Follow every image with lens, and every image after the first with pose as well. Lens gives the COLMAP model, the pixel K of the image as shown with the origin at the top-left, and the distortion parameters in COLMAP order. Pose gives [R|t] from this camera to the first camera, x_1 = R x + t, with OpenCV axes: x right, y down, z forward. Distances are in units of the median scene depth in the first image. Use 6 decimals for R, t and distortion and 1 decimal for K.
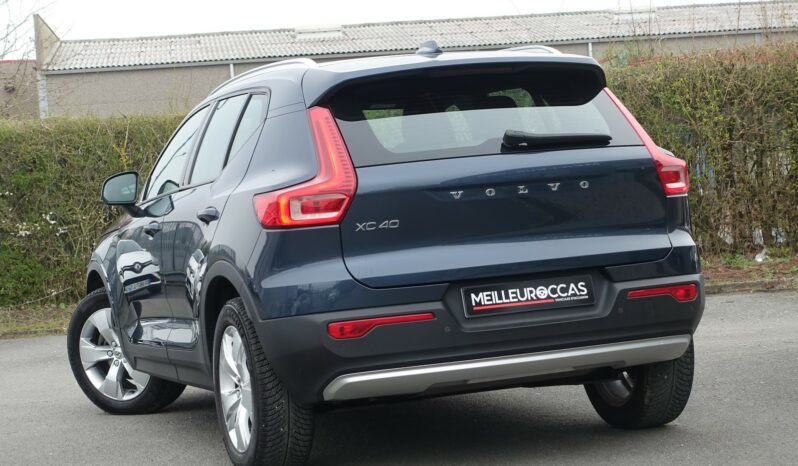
lens RADIAL K [[1800.5, 0, 399.0], [0, 1800.5, 233.0], [0, 0, 1]] dist [-0.023729, -0.266570]
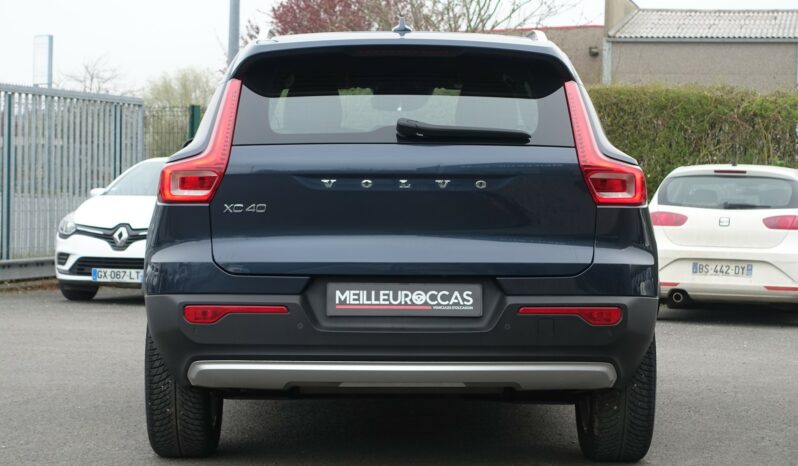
lens RADIAL K [[1800.5, 0, 399.0], [0, 1800.5, 233.0], [0, 0, 1]] dist [-0.023729, -0.266570]
pose [[0.941919, 0.095353, -0.322021, 0.361736], [-0.090107, 0.995443, 0.031193, -0.027411], [0.323528, -0.000365, 0.946219, 0.128672]]
